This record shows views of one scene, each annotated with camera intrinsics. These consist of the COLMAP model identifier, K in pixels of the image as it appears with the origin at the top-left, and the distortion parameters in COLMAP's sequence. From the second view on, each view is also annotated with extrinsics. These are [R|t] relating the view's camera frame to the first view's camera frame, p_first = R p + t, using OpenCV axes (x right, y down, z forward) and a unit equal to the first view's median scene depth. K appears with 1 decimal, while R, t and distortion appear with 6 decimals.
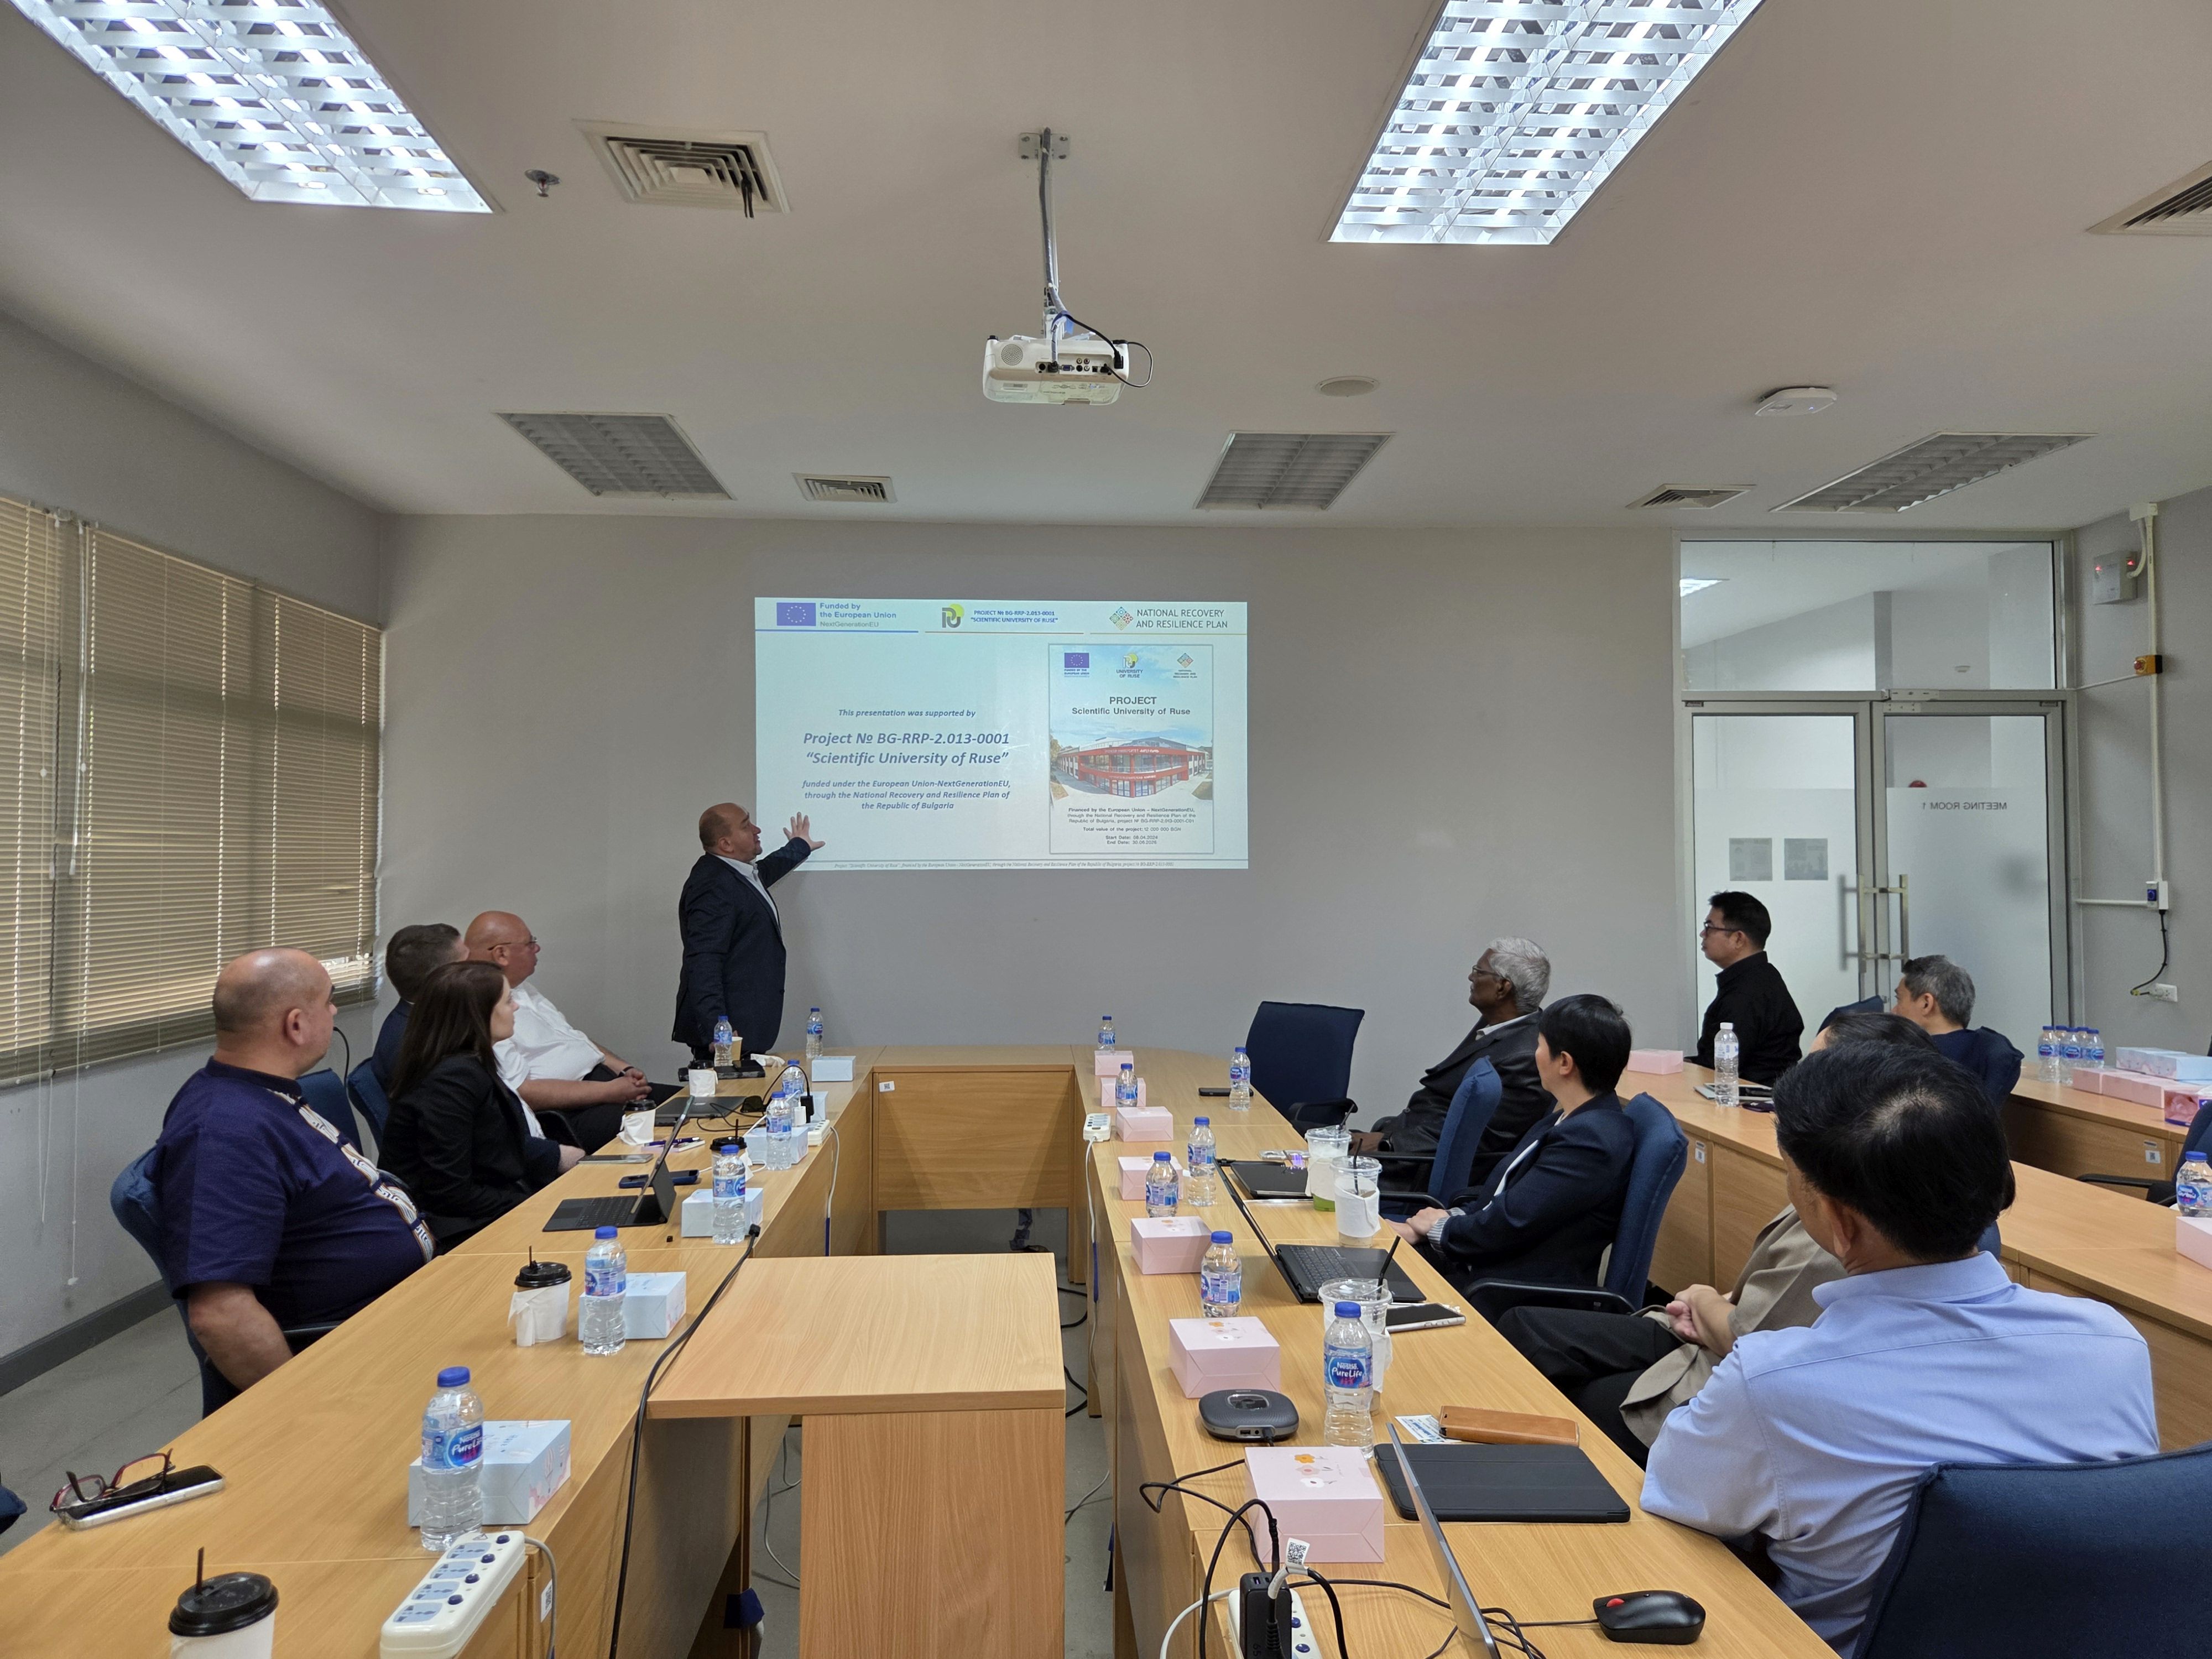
lens RADIAL K [[1492.3, 0, 1100.2], [0, 1492.3, 804.1], [0, 0, 1]] dist [0.068409, -0.058585]
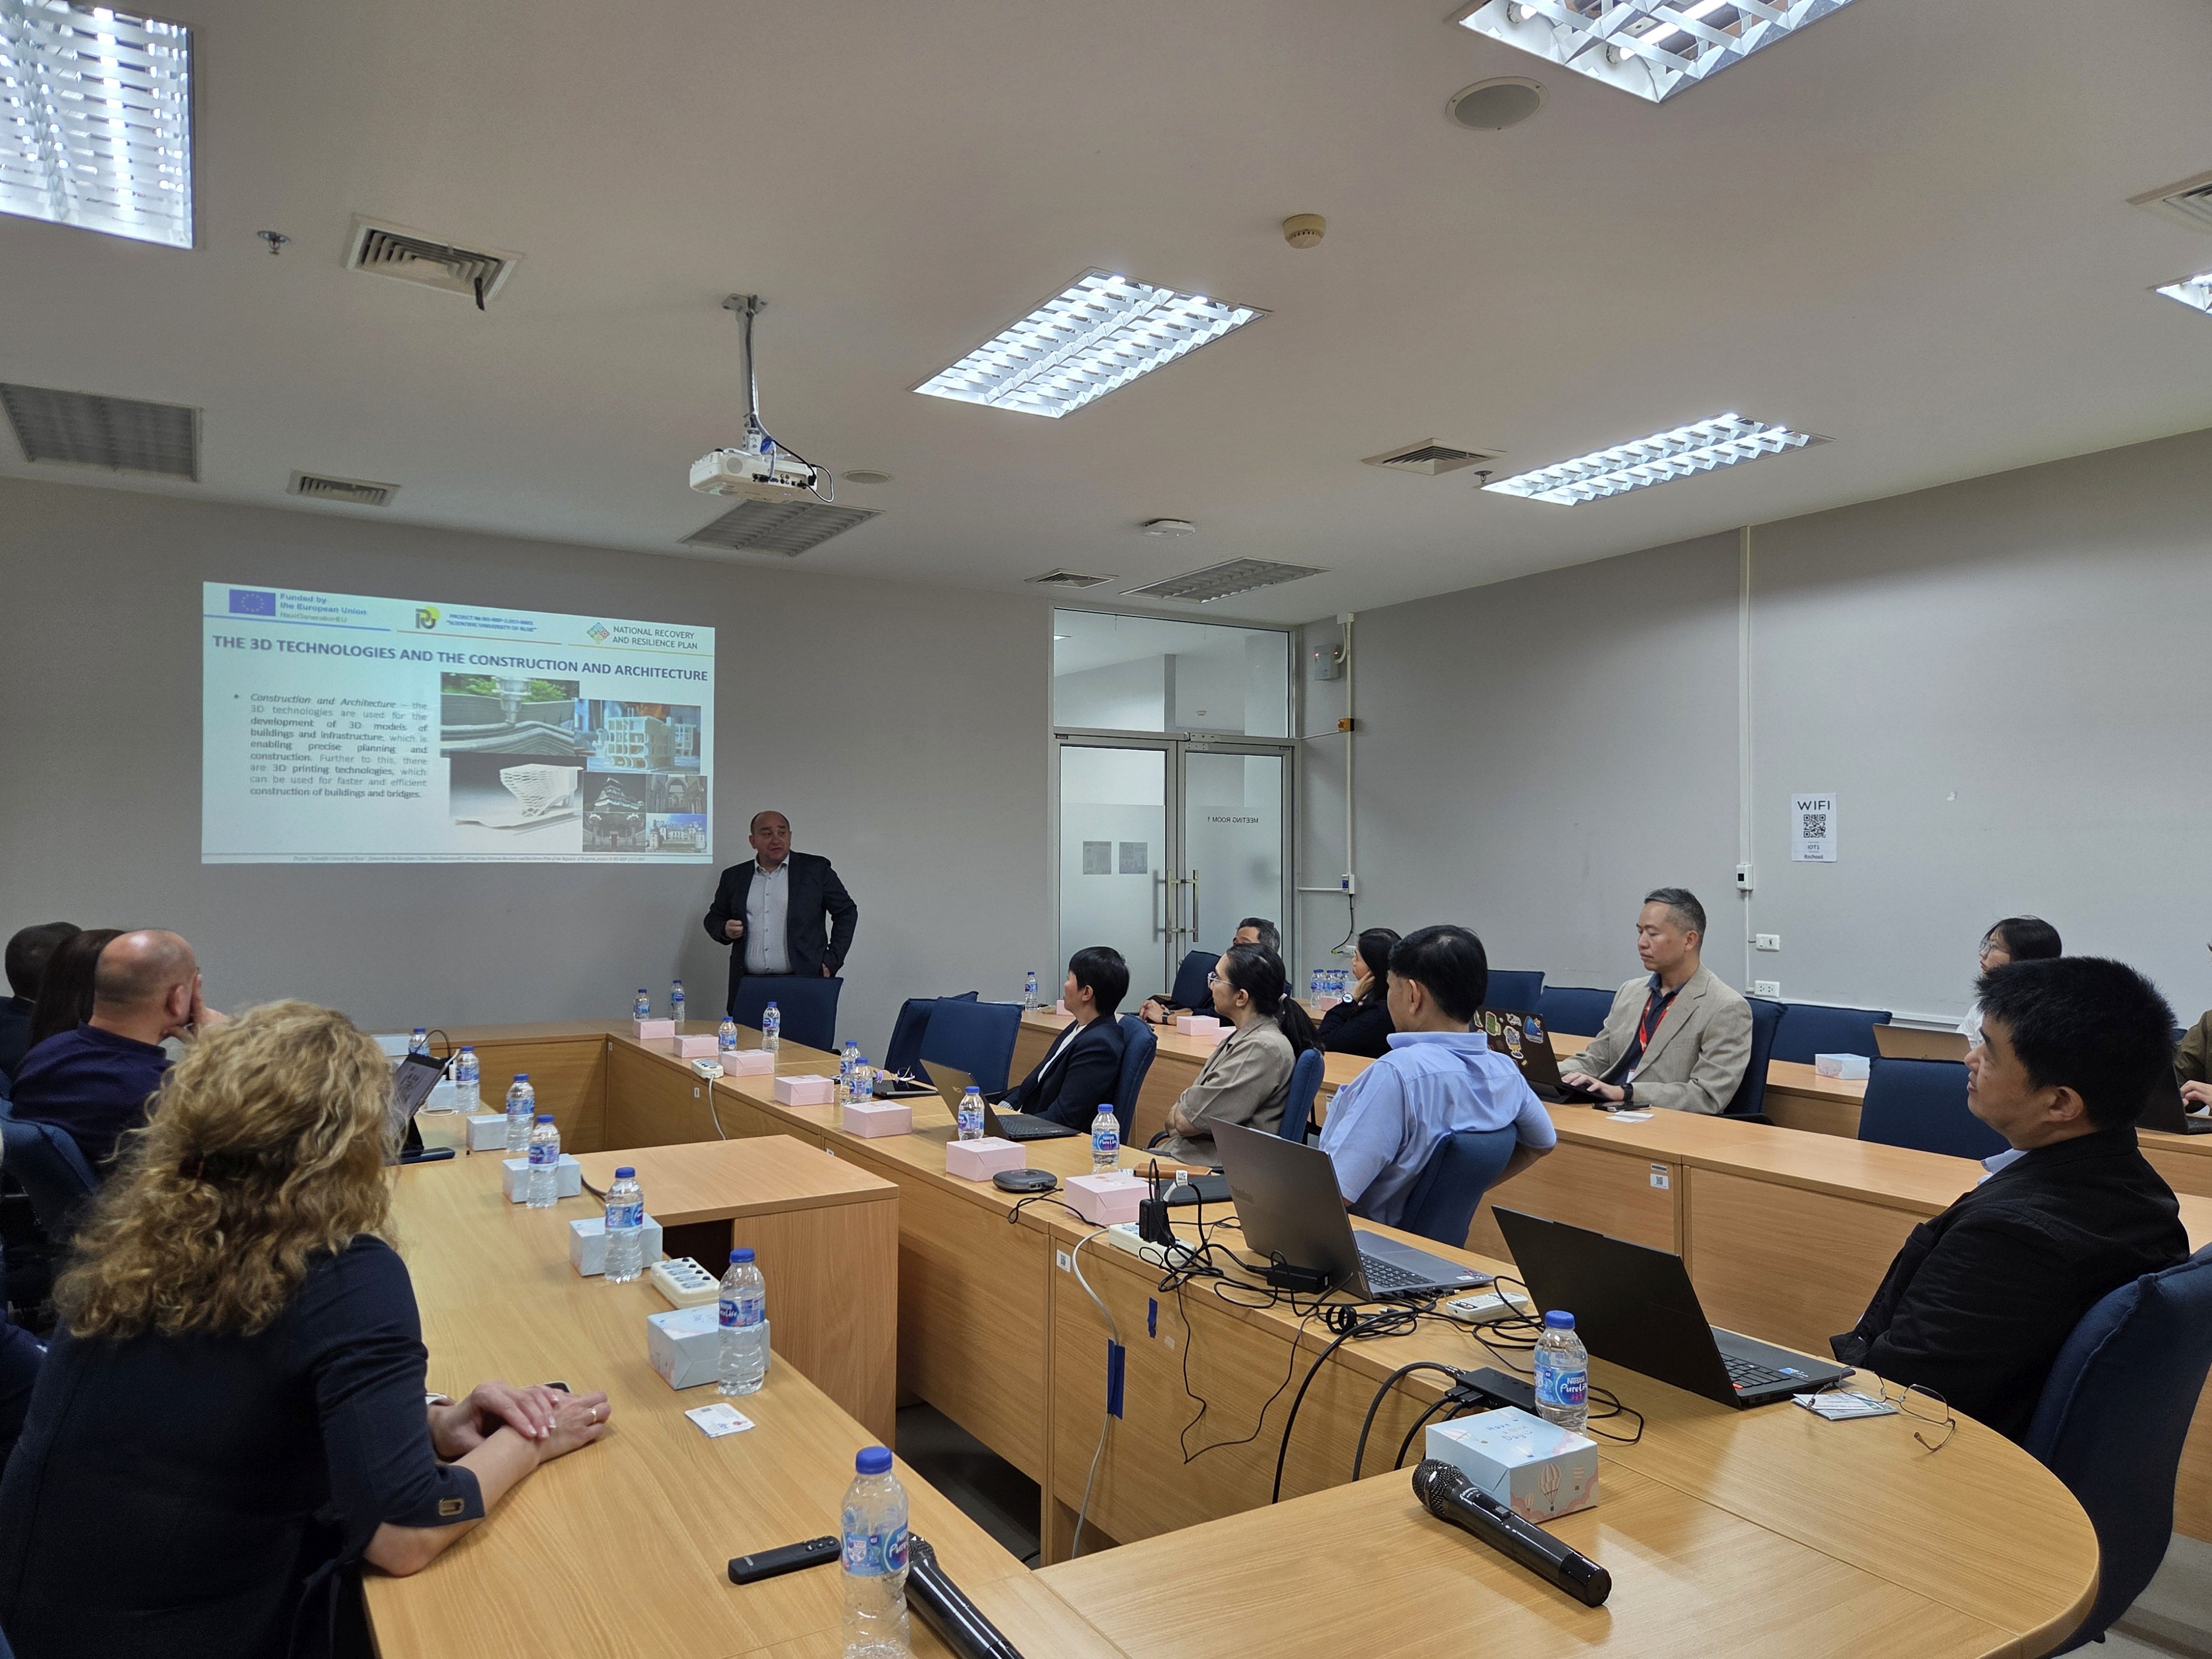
lens RADIAL K [[1492.3, 0, 1100.2], [0, 1492.3, 804.1], [0, 0, 1]] dist [0.068409, -0.058585]
pose [[0.883733, 0.024286, 0.467360, -0.173301], [-0.023597, 0.999695, -0.007330, -0.000342], [-0.467395, -0.004551, 0.884037, -0.141910]]
